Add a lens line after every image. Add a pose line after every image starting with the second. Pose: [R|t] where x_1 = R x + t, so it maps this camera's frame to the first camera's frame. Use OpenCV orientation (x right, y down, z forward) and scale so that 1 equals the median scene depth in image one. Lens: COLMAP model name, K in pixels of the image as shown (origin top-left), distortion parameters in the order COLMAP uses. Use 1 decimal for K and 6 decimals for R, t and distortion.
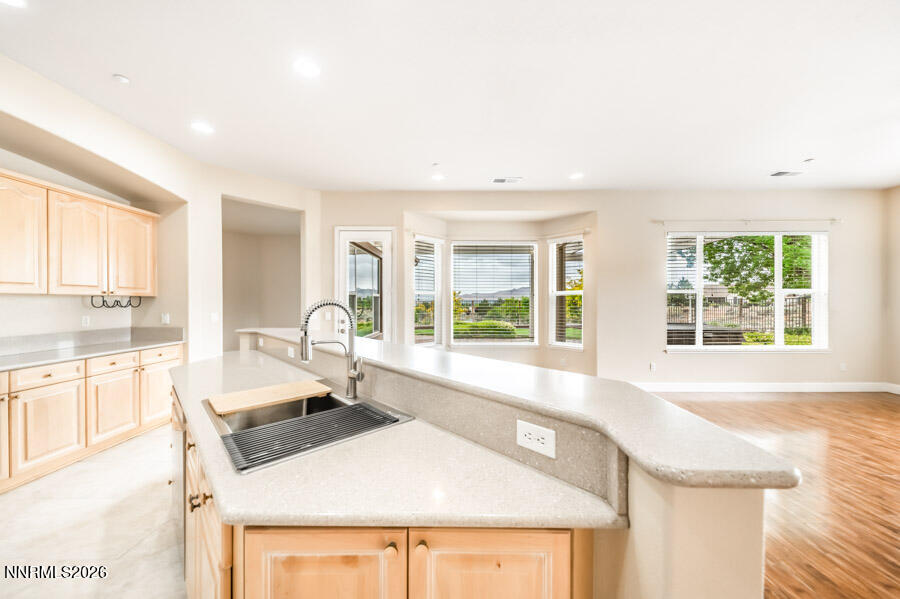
lens RADIAL K [[311.3, 0, 453.2], [0, 311.3, 303.4], [0, 0, 1]] dist [0.004588, -0.001518]
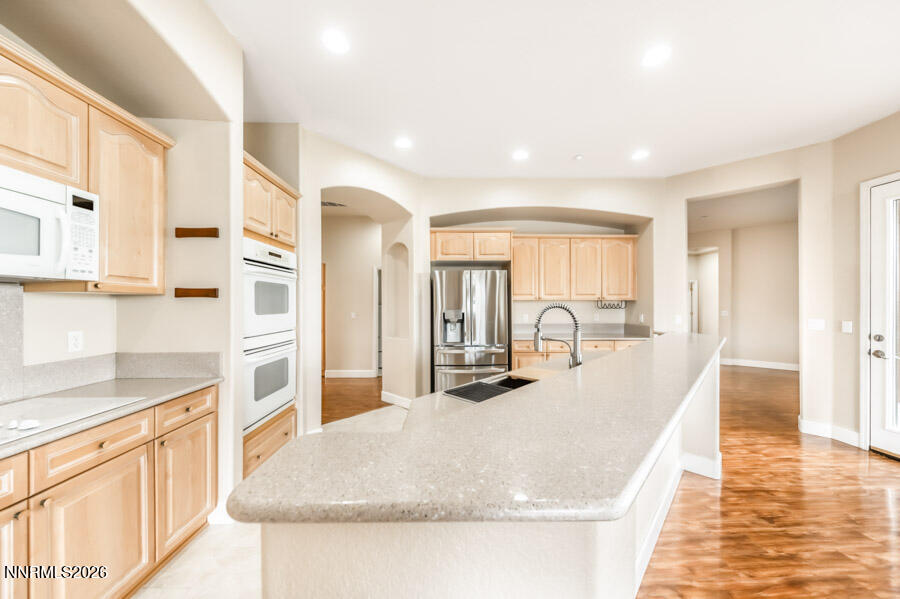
lens RADIAL K [[311.3, 0, 450.3], [0, 311.3, 304.4], [0, 0, 1]] dist [0.004588, -0.001518]
pose [[0.037882, -0.000125, -0.999282, 0.212535], [-0.003138, 0.999995, -0.000244, -0.002069], [0.999277, 0.003145, 0.037881, 0.157800]]
